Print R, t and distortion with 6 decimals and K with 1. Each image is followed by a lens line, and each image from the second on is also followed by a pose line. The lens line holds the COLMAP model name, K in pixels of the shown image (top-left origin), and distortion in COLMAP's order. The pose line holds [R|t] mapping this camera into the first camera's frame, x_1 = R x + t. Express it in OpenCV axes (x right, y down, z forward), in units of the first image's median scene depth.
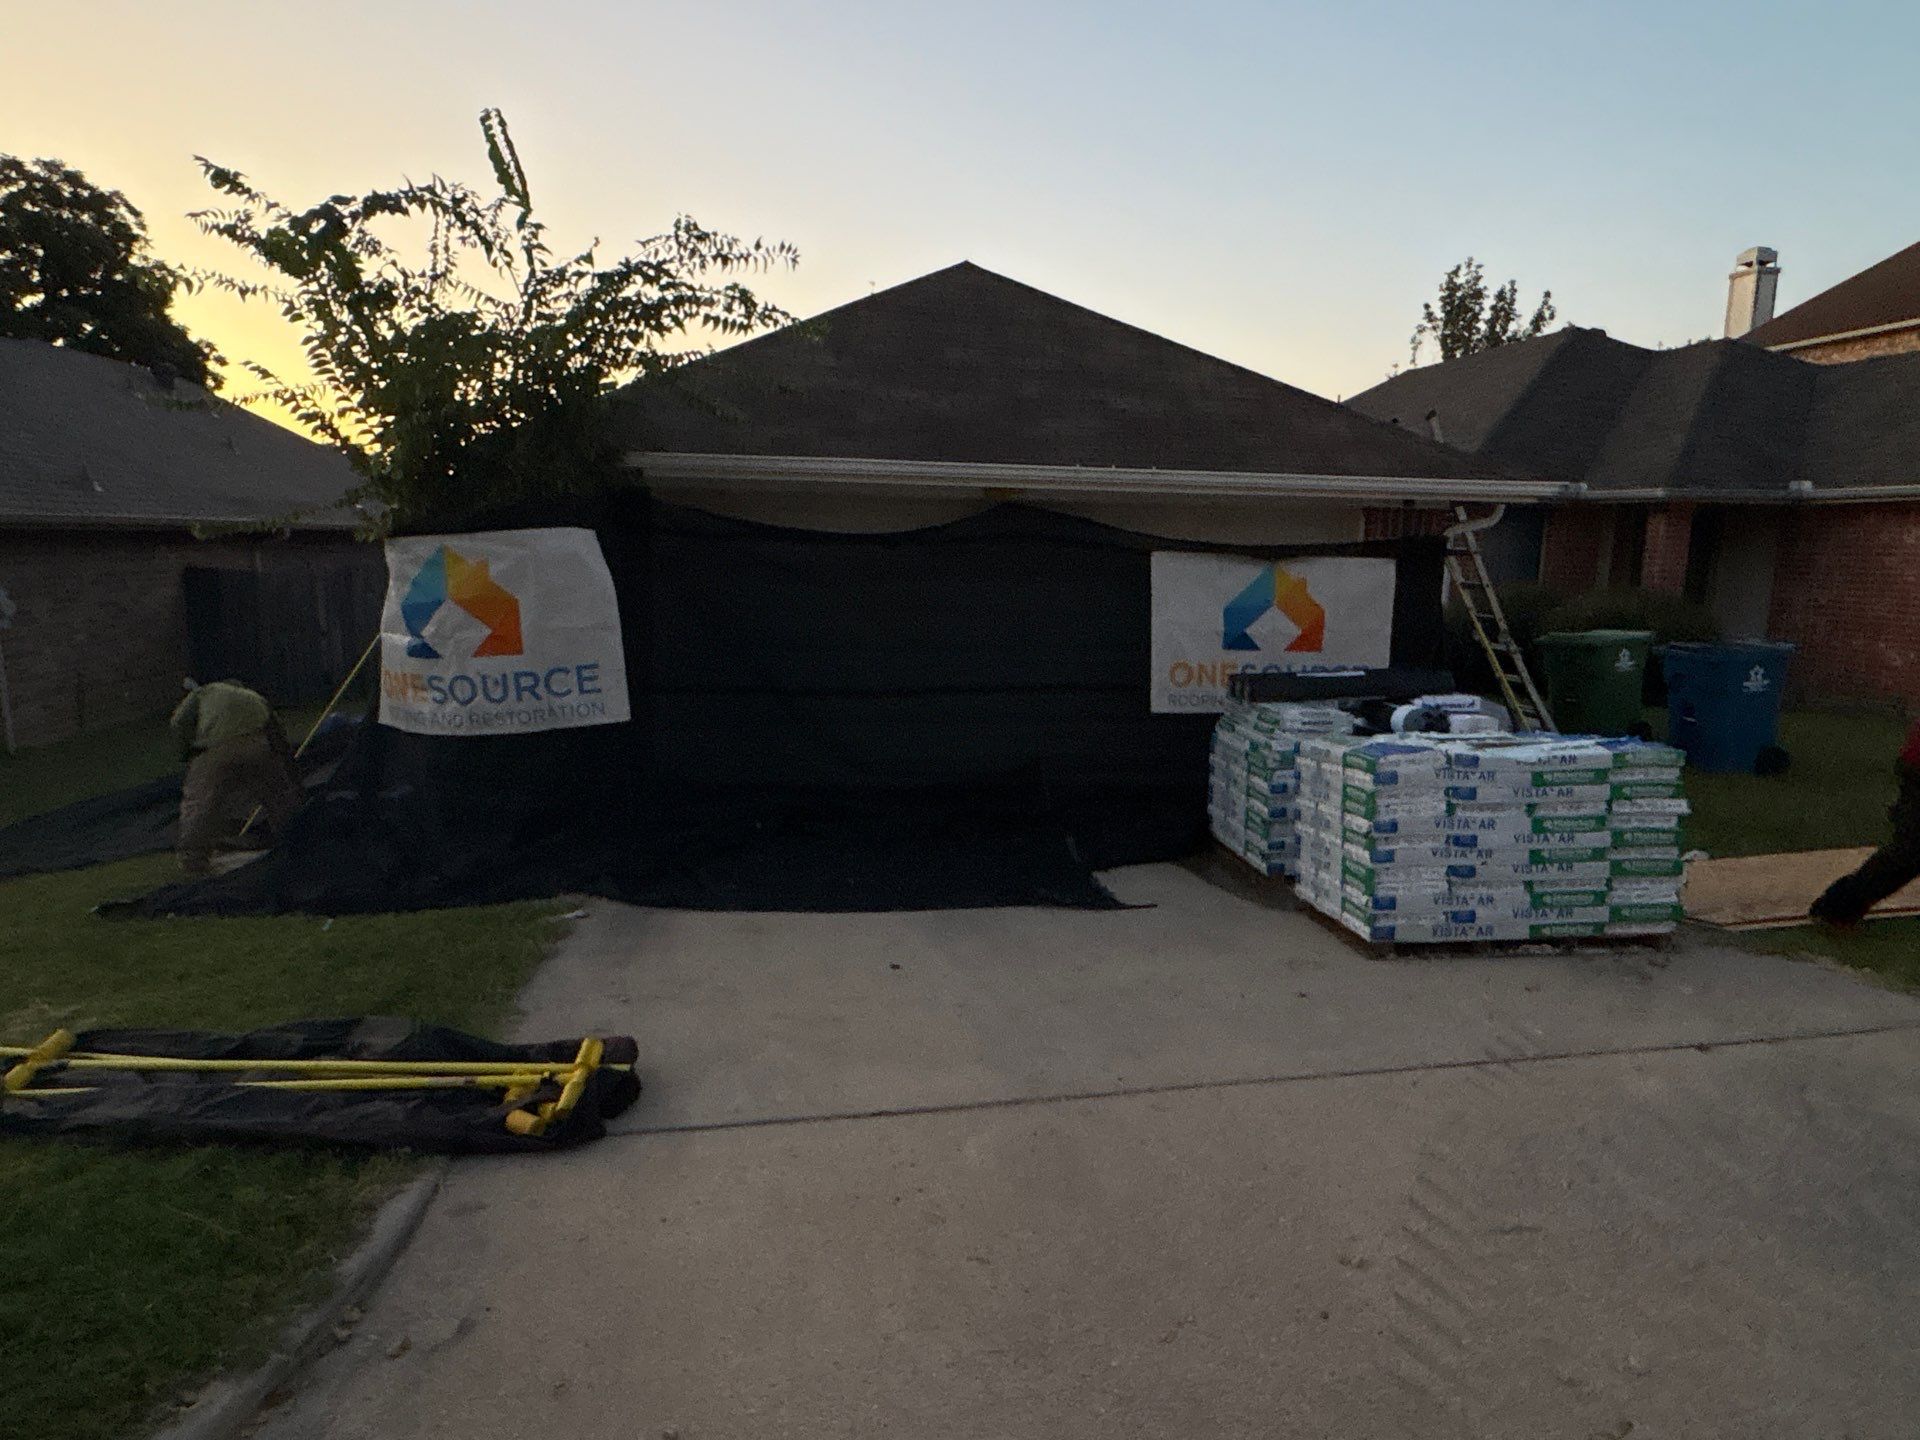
lens RADIAL K [[1162.2, 0, 960.0], [0, 1162.2, 720.0], [0, 0, 1]] dist [-0.001677, 0.001276]
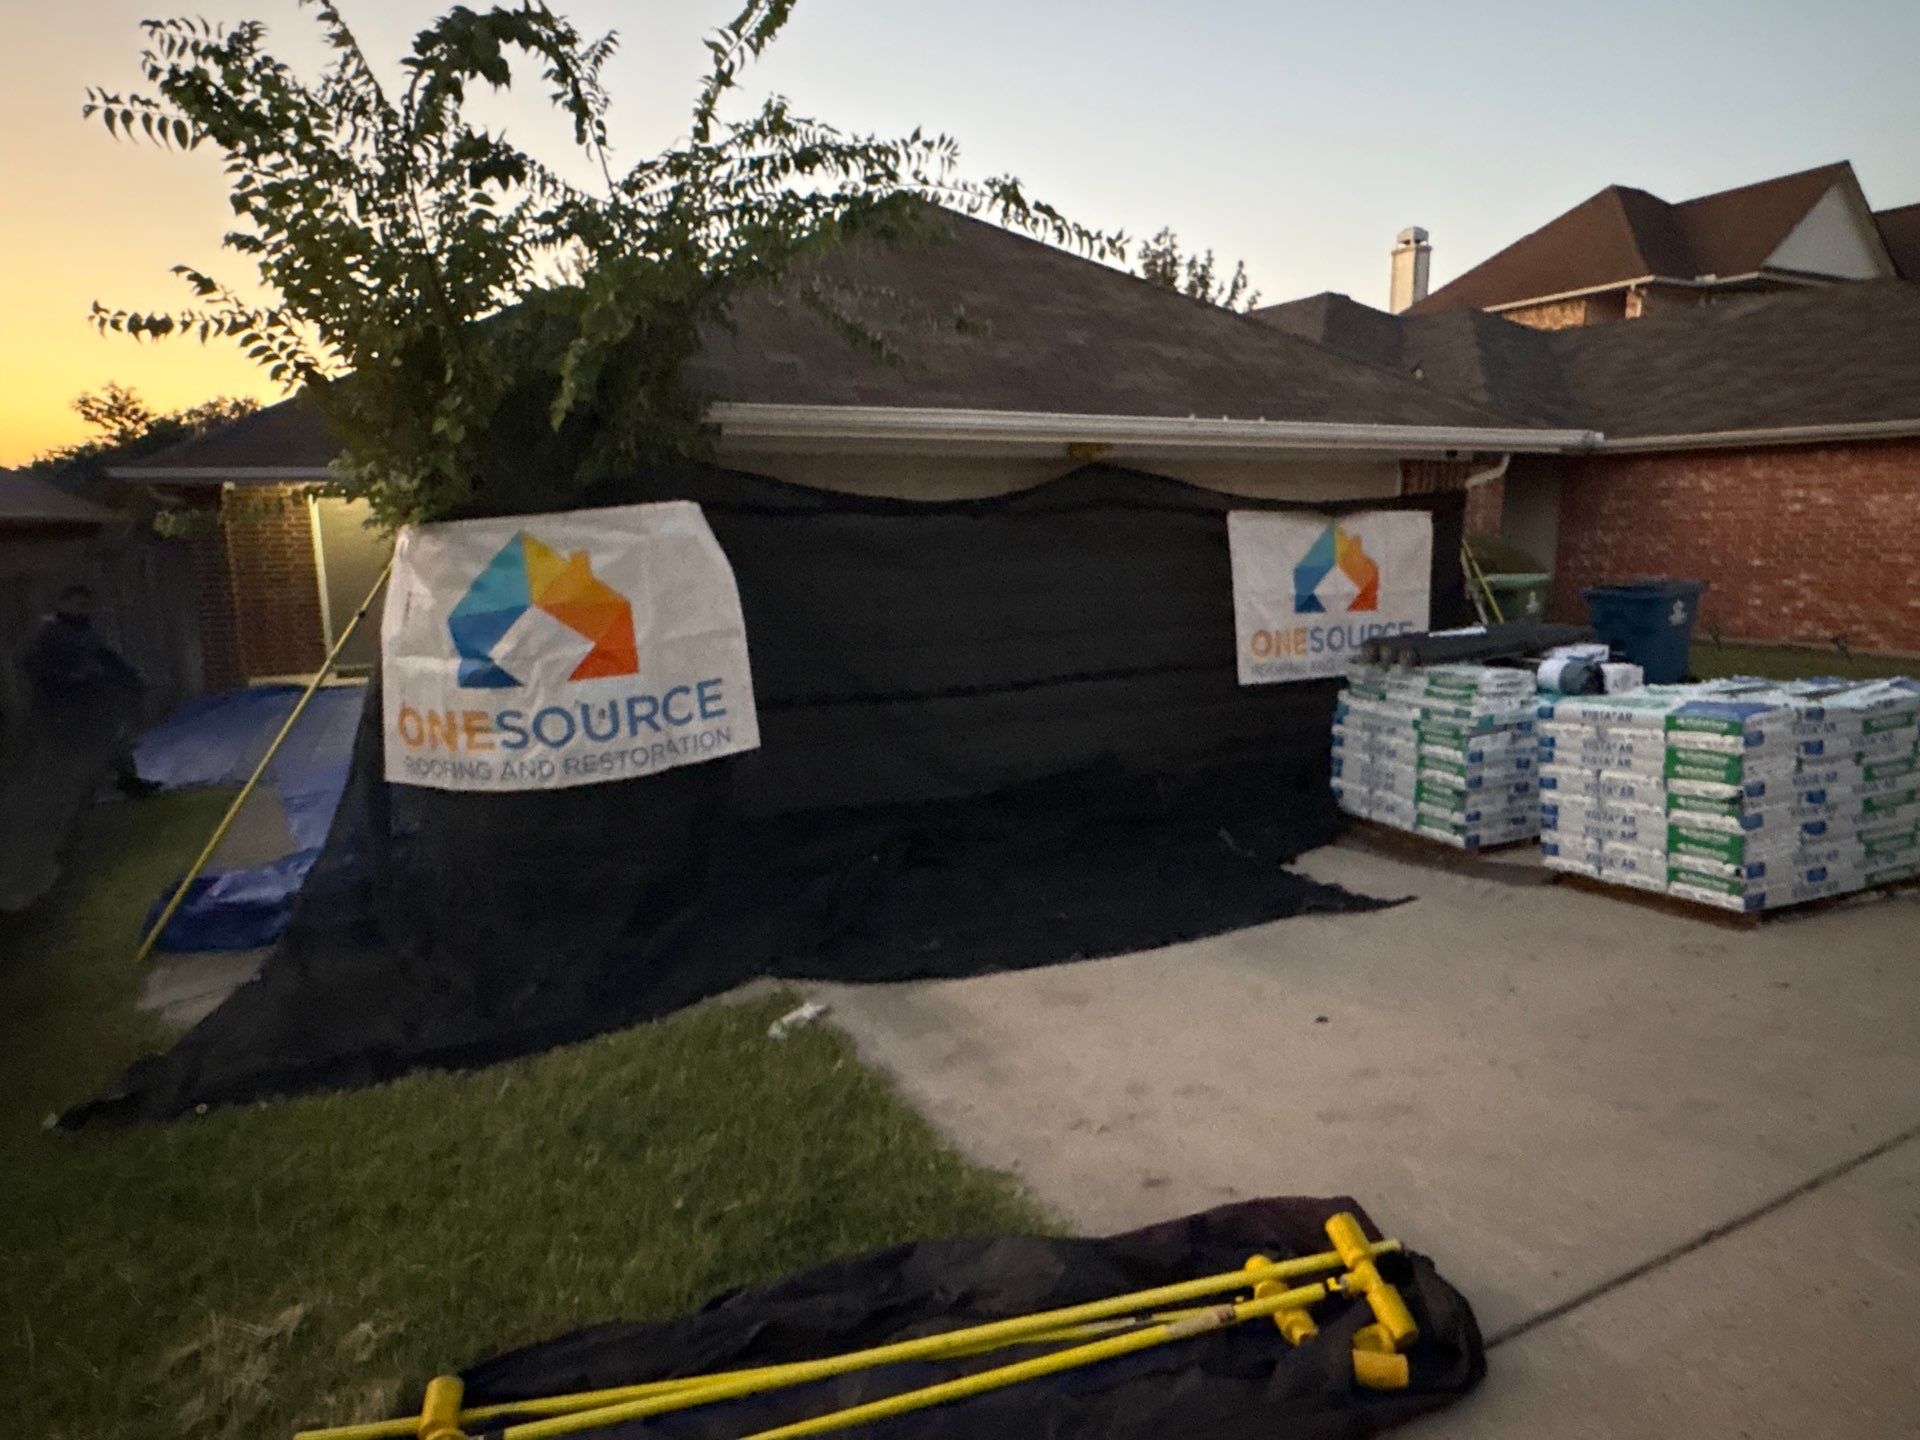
lens RADIAL K [[1162.2, 0, 960.0], [0, 1162.2, 720.0], [0, 0, 1]] dist [-0.001677, 0.001276]
pose [[0.951703, -0.084385, 0.295197, -0.396606], [0.076580, 0.996342, 0.037925, -0.038305], [-0.297318, -0.013487, 0.954683, 0.219660]]
